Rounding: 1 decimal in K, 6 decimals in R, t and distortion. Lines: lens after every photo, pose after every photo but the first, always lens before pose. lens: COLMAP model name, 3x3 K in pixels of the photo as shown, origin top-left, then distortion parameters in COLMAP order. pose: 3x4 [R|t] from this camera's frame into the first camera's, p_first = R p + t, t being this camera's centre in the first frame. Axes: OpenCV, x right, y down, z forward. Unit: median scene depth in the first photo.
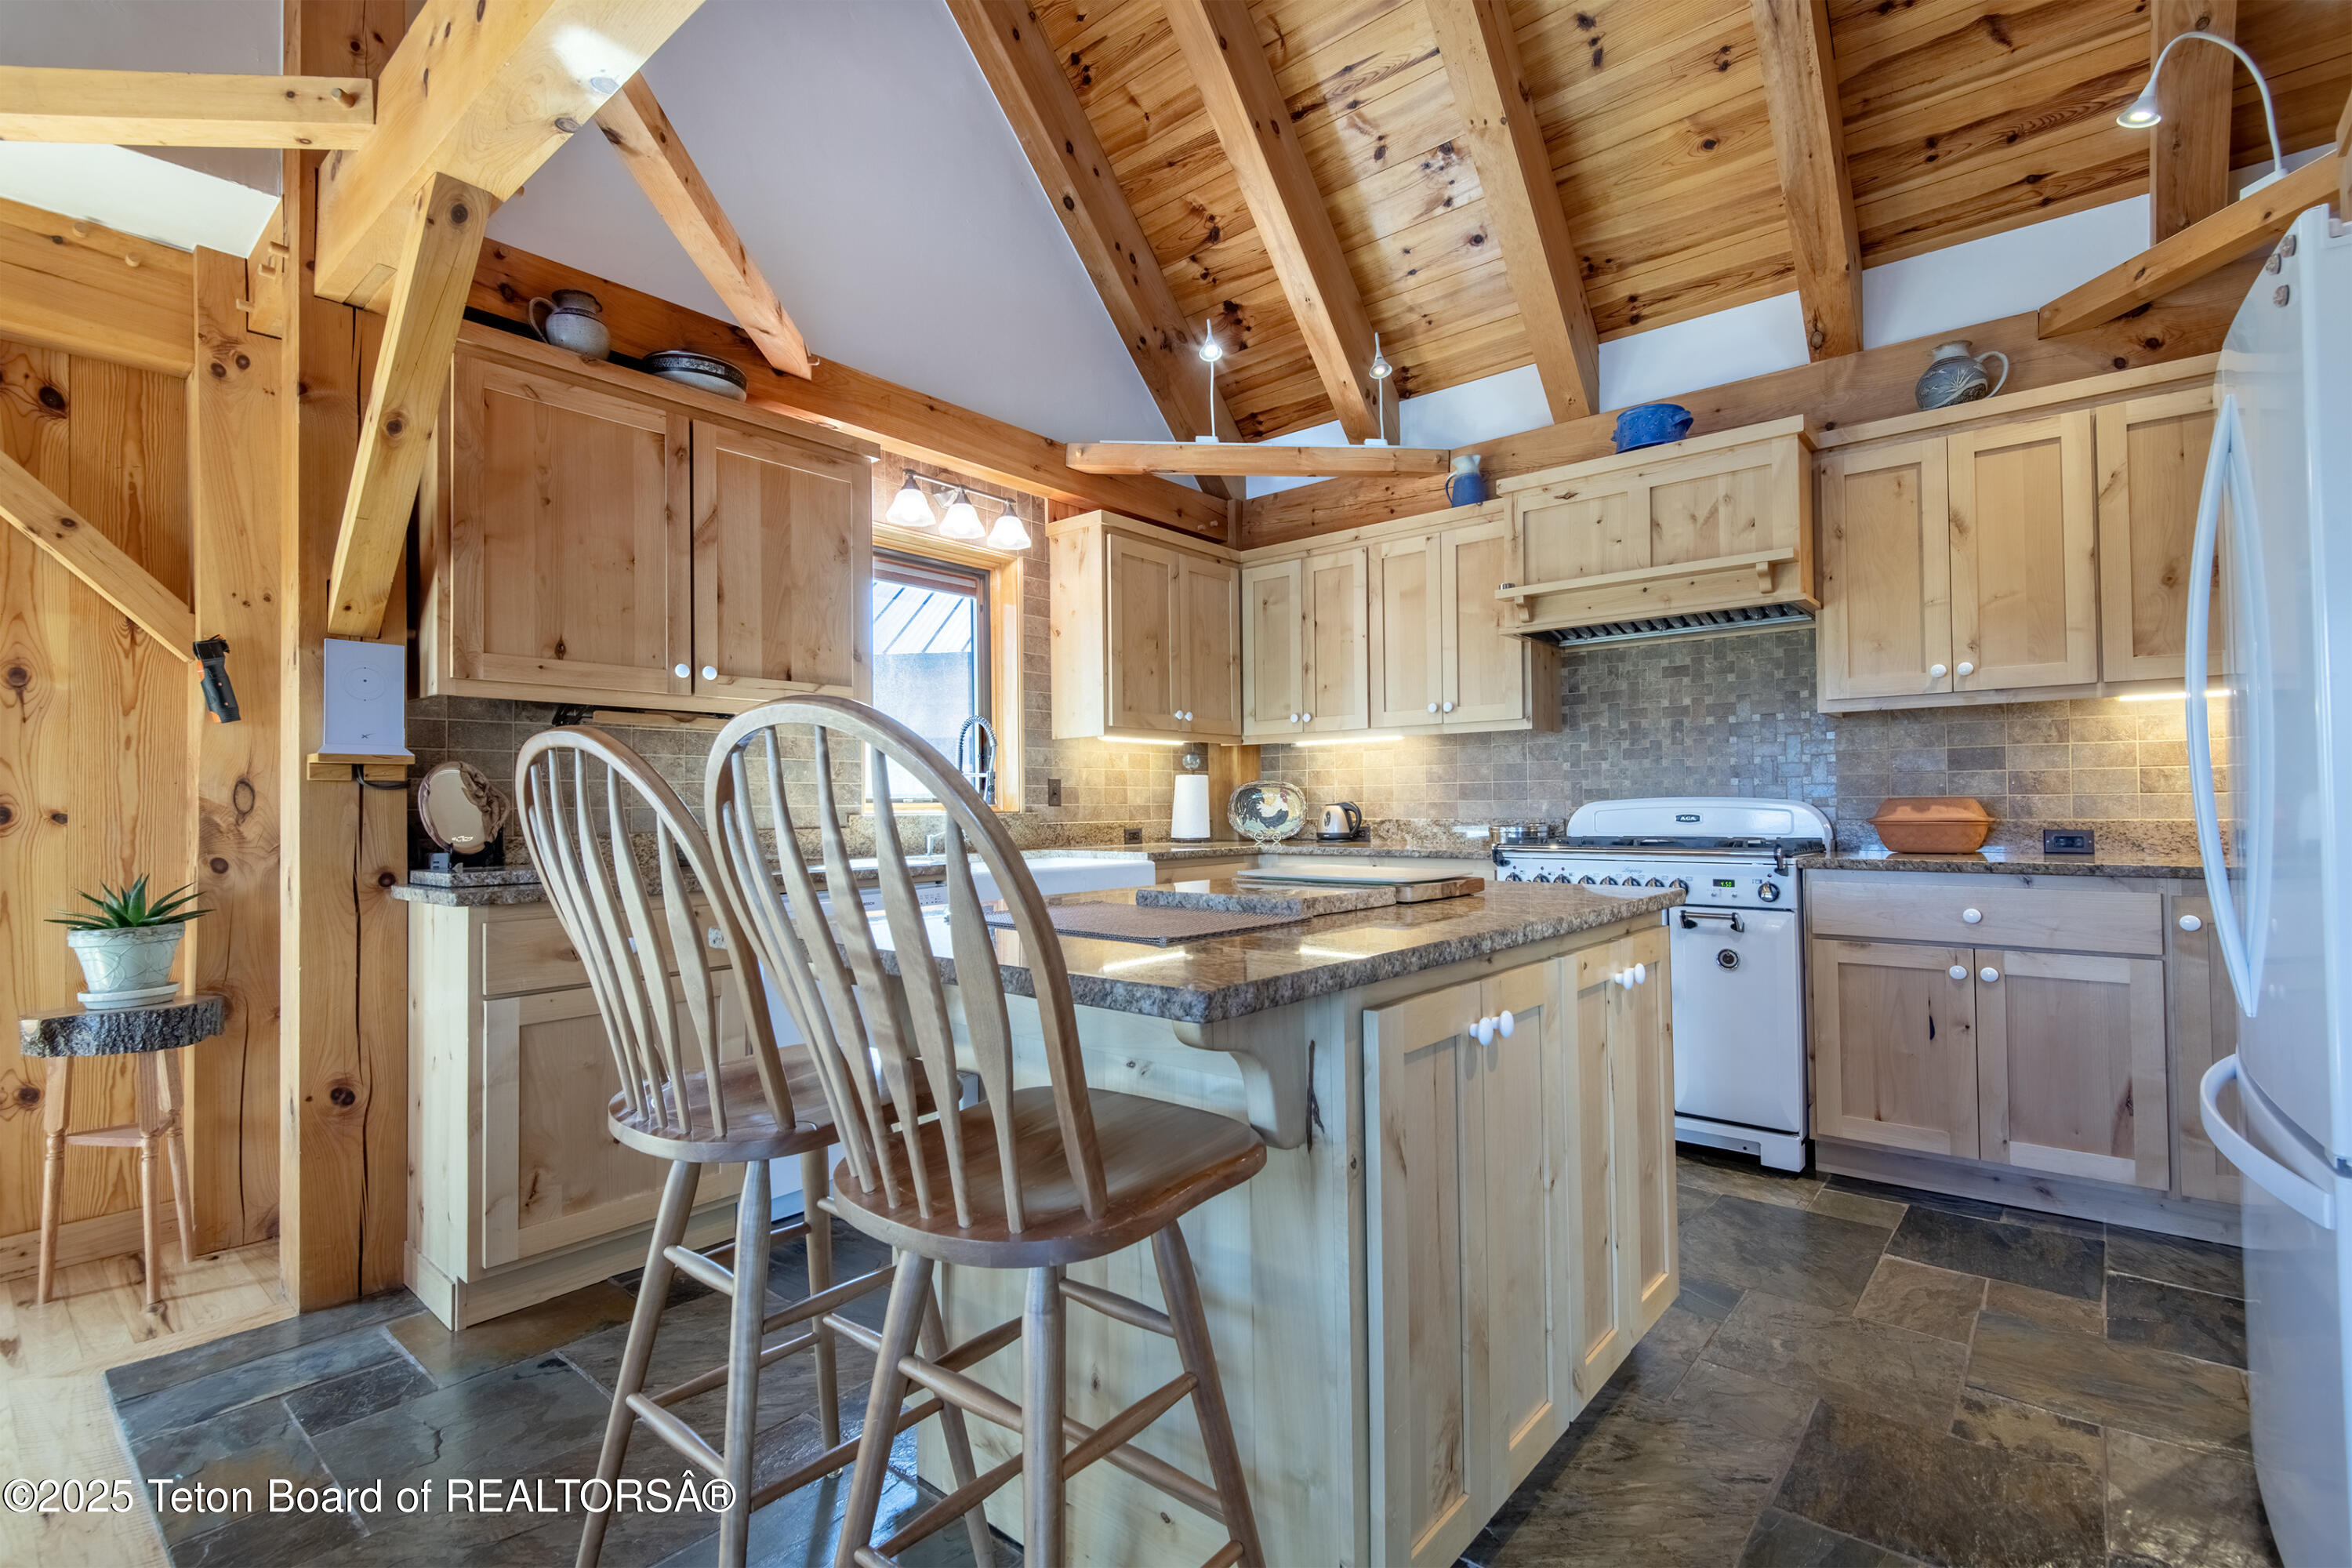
lens RADIAL K [[1074.7, 0, 1172.7], [0, 1074.7, 786.5], [0, 0, 1]] dist [0.023757, -0.012576]
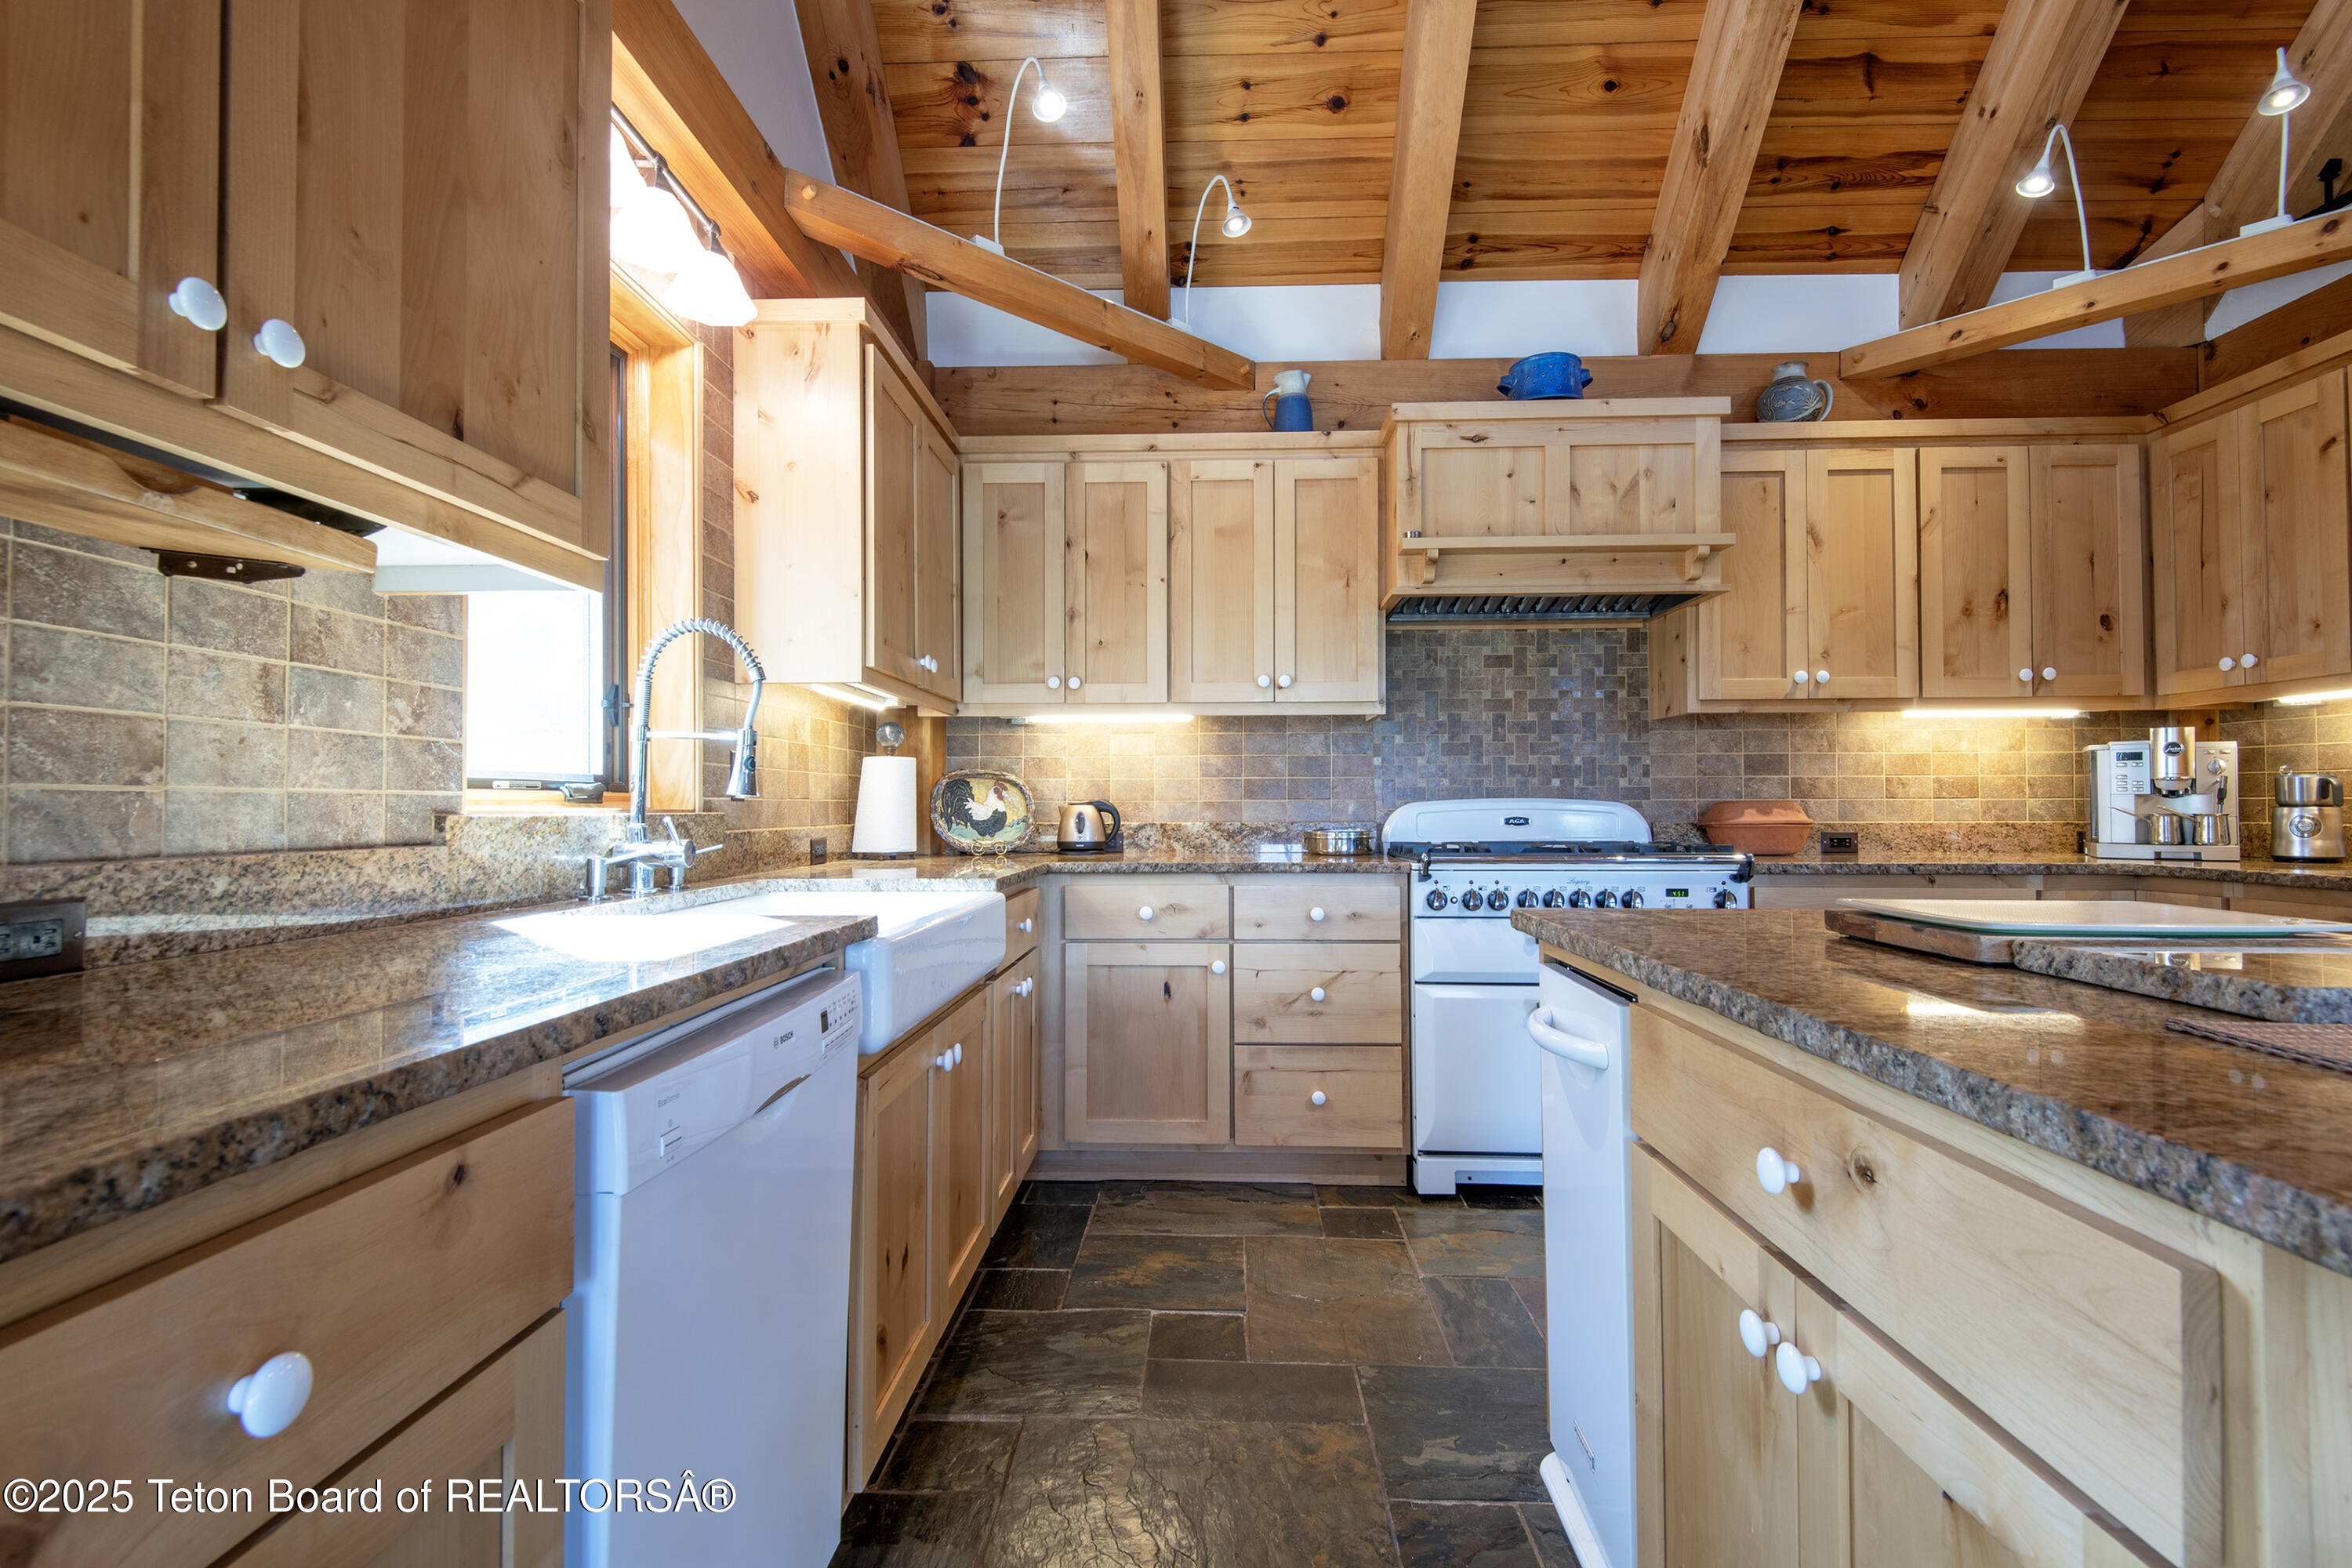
lens RADIAL K [[1074.7, 0, 1176.2], [0, 1074.7, 790.2], [0, 0, 1]] dist [0.023757, -0.012576]
pose [[0.783618, 0.017189, 0.621005, -0.315373], [-0.017280, 0.999833, -0.005869, 0.013167], [-0.621003, -0.006132, 0.783785, 0.455650]]
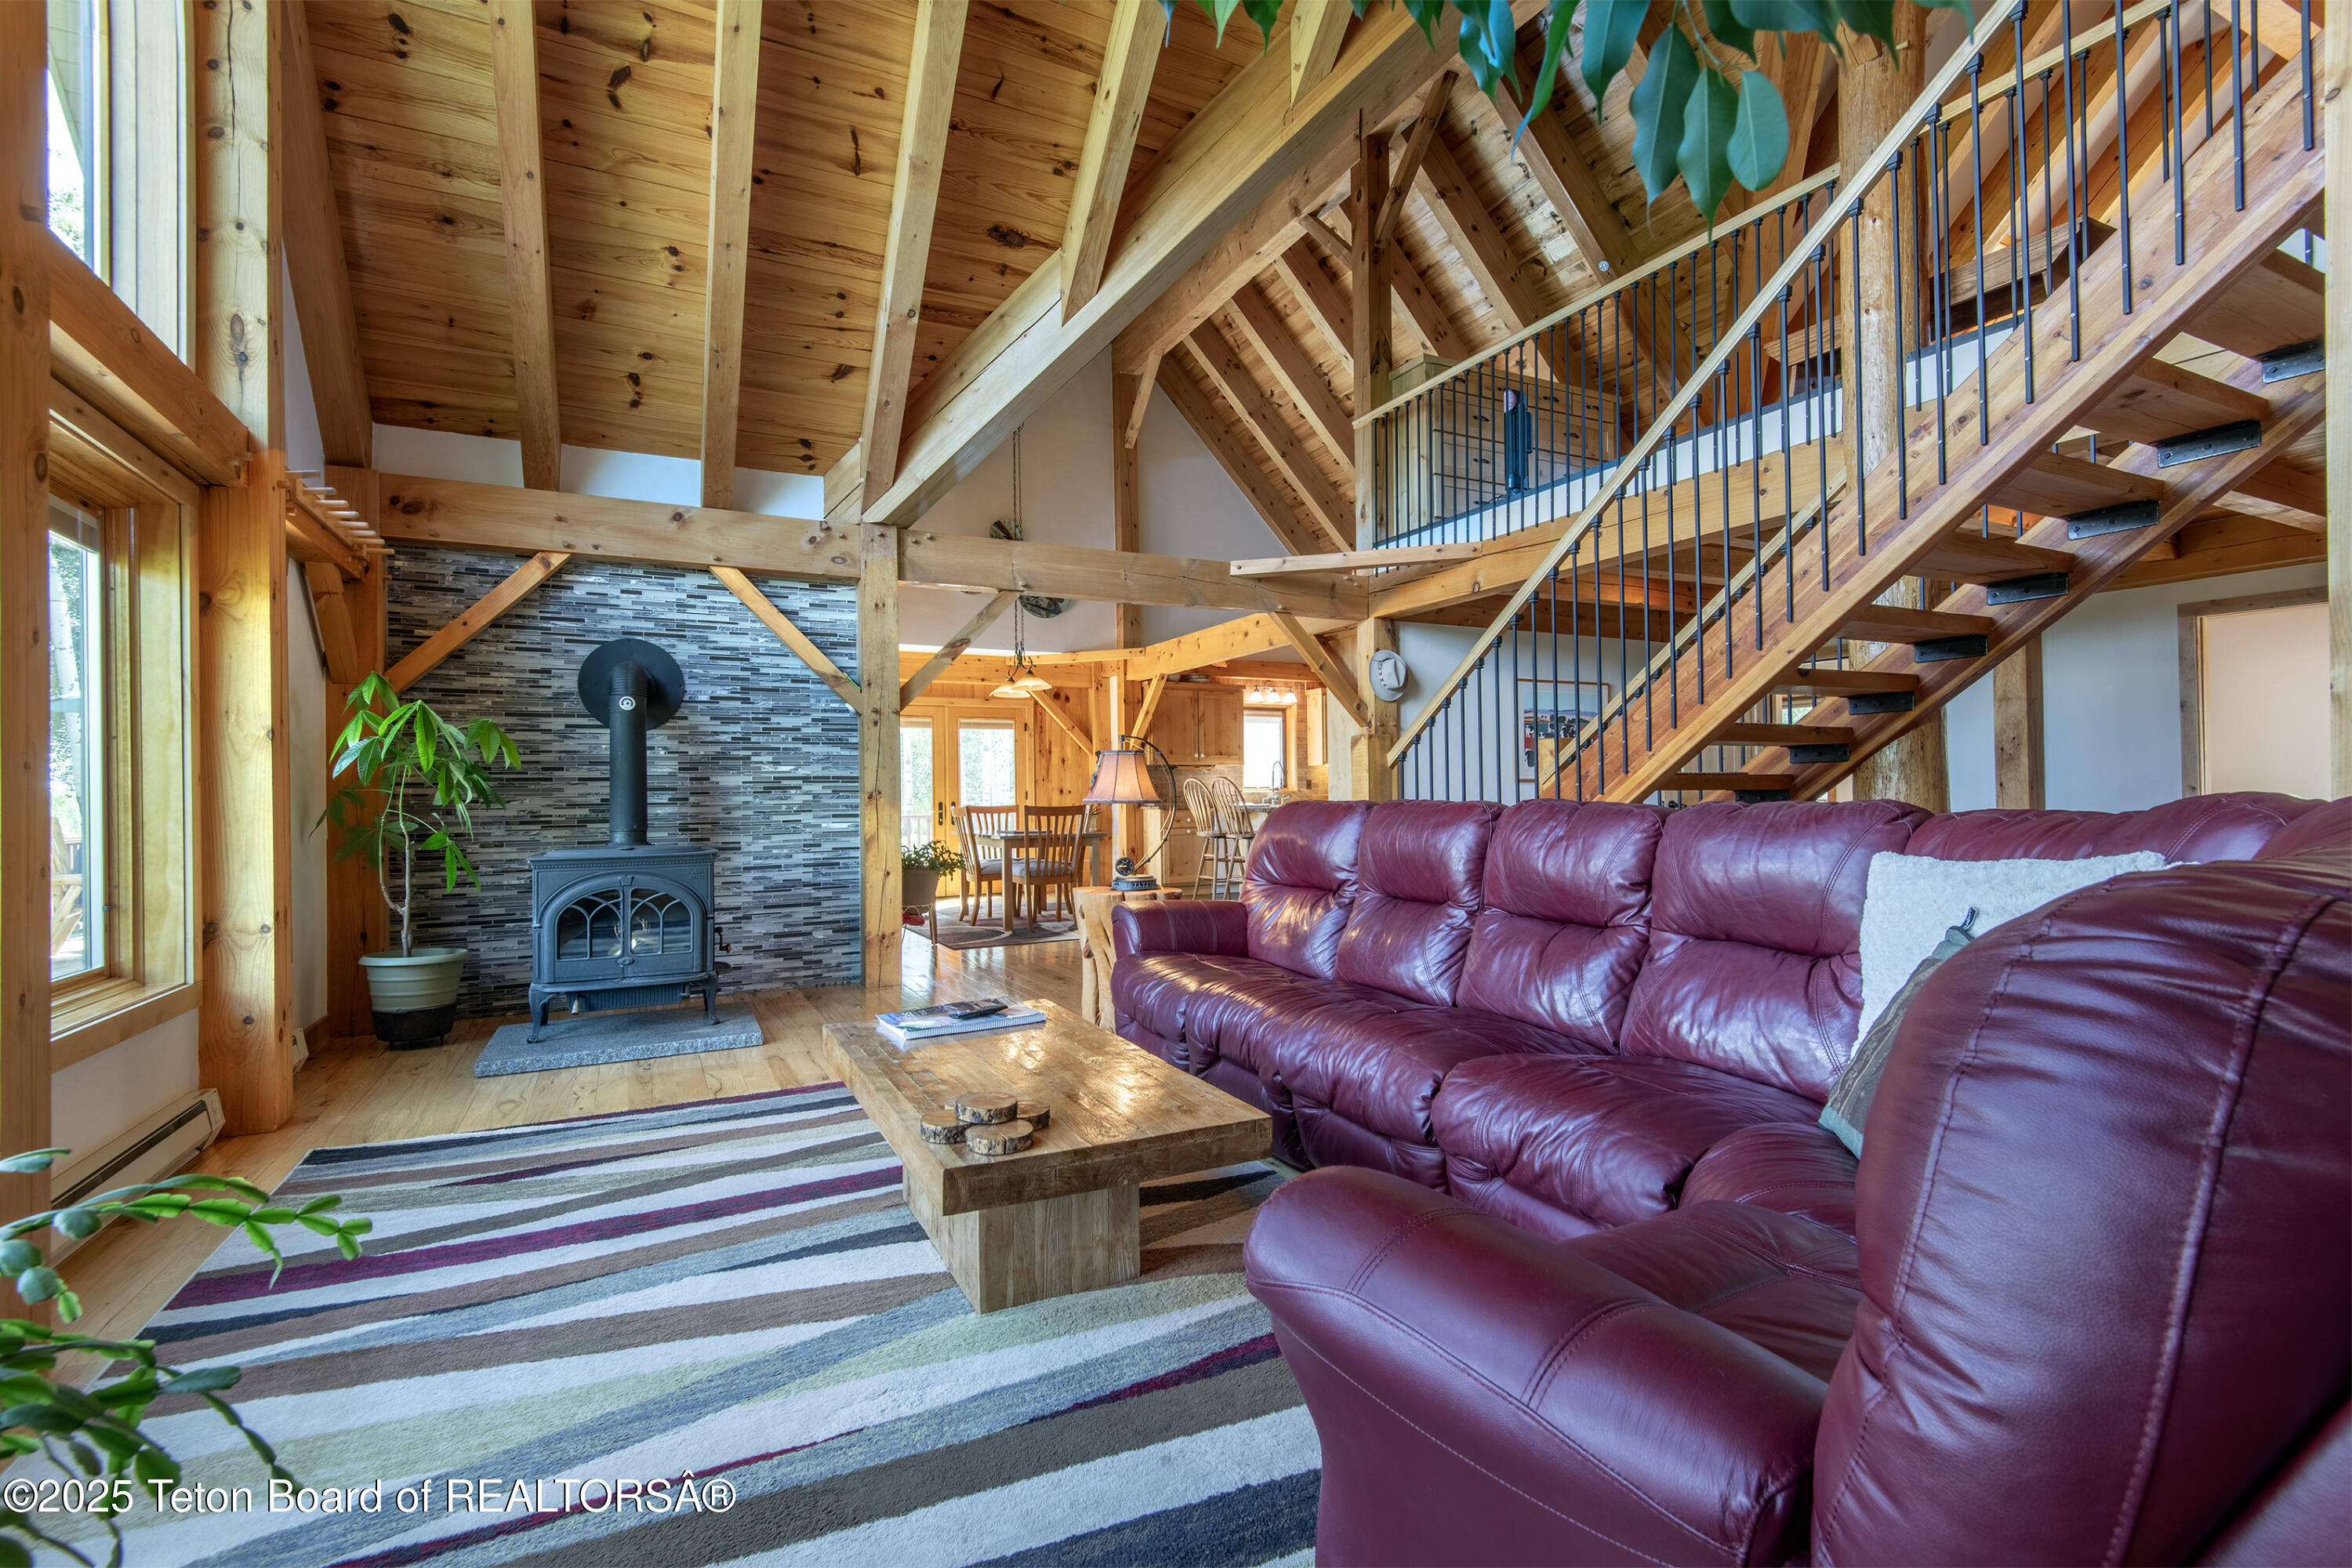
lens RADIAL K [[1074.7, 0, 1167.3], [0, 1074.7, 783.0], [0, 0, 1]] dist [0.023757, -0.012576]
pose [[0.918731, -0.006121, -0.394837, 0.742405], [0.010180, 0.999915, 0.008184, -0.027878], [0.394753, -0.011538, 0.918715, -1.971144]]
